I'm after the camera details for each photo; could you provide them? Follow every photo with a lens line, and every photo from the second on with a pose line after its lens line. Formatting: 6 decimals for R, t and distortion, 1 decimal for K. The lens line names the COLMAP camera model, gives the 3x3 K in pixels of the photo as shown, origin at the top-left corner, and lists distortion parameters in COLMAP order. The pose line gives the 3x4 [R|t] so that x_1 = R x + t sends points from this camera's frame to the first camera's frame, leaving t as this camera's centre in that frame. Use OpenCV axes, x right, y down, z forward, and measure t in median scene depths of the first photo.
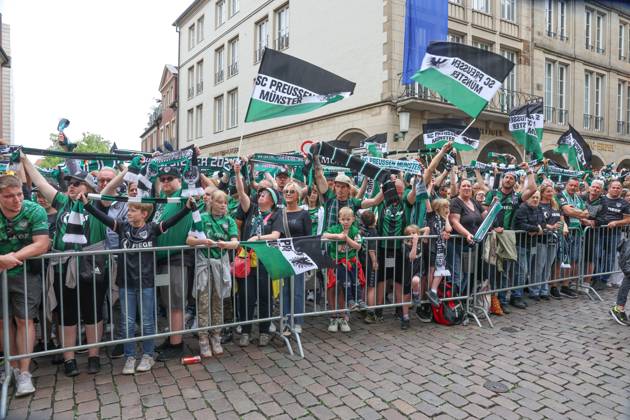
lens RADIAL K [[452.3, 0, 315.0], [0, 452.3, 210.0], [0, 0, 1]] dist [-0.012090, 0.002770]
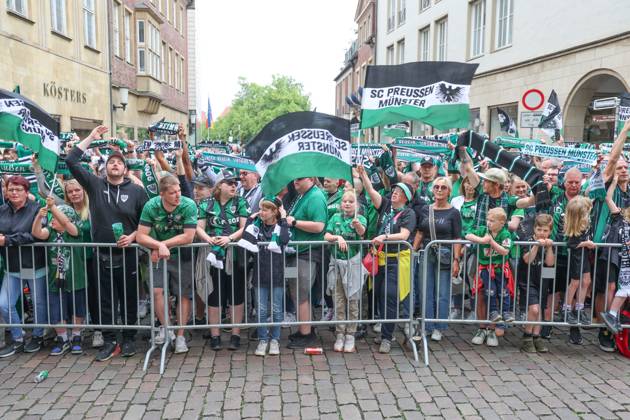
lens RADIAL K [[606.1, 0, 315.0], [0, 606.1, 210.0], [0, 0, 1]] dist [0.127908, 0.007996]
pose [[0.916382, 0.046092, -0.397642, 0.247922], [-0.018216, 0.997121, 0.073601, -0.088485], [0.399890, -0.060204, 0.914584, -0.251991]]
